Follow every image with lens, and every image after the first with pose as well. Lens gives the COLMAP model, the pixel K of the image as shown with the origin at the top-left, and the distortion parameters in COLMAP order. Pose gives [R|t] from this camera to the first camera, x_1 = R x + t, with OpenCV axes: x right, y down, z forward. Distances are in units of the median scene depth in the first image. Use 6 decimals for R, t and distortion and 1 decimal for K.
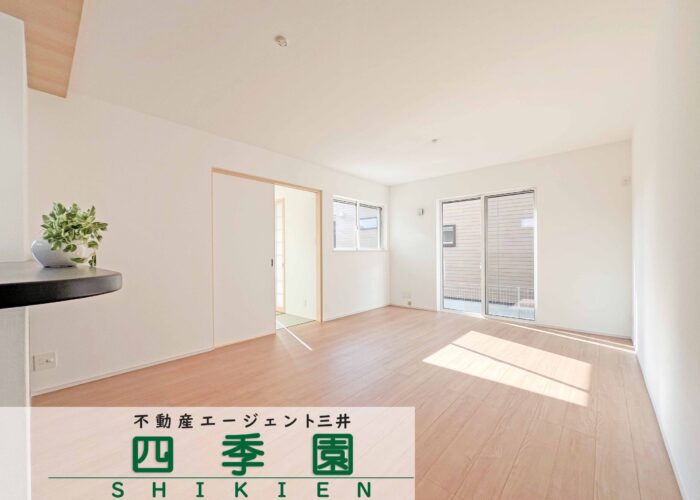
lens RADIAL K [[280.8, 0, 350.0], [0, 280.8, 250.0], [0, 0, 1]] dist [-0.000228, -0.000045]
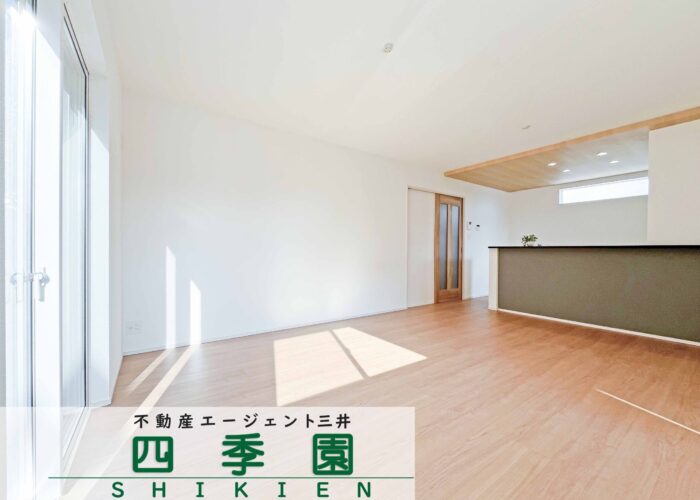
lens RADIAL K [[280.8, 0, 350.0], [0, 280.8, 250.0], [0, 0, 1]] dist [-0.000228, -0.000045]
pose [[-0.975243, -0.000500, 0.221136, 0.302784], [-0.001919, 0.999979, -0.006201, 0.050999], [-0.221129, -0.006472, -0.975223, 1.947886]]
